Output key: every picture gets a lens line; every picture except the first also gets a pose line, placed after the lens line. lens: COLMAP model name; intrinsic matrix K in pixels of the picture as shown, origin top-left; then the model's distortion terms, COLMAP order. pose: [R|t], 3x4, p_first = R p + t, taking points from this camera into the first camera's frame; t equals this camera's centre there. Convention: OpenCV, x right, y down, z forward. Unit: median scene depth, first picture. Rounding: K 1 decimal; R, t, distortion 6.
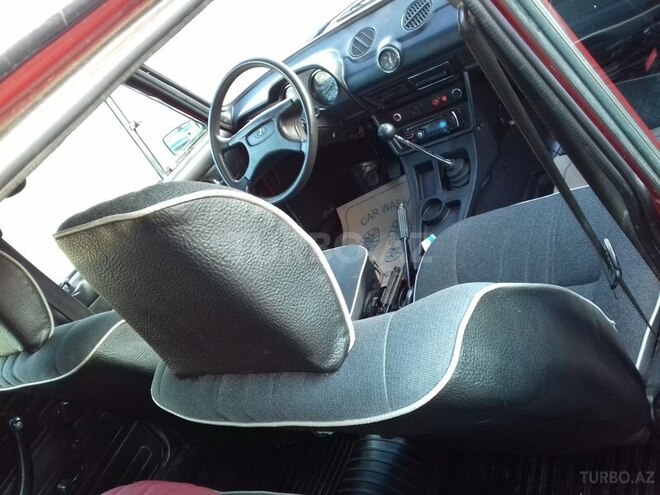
lens RADIAL K [[529.7, 0, 330.0], [0, 529.7, 247.5], [0, 0, 1]] dist [-0.001303, 0.005010]
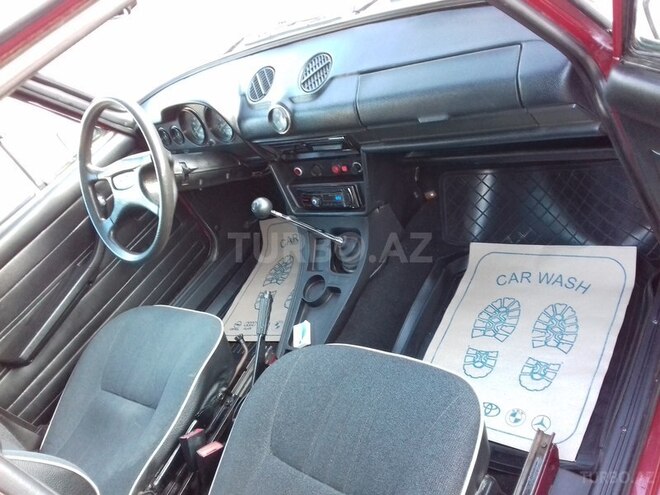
lens RADIAL K [[529.7, 0, 330.0], [0, 529.7, 247.5], [0, 0, 1]] dist [-0.001303, 0.005010]
pose [[0.988264, 0.152754, -0.001059, 0.212491], [-0.150922, 0.977437, 0.147784, -0.278878], [0.023610, -0.145890, 0.989019, 0.137546]]
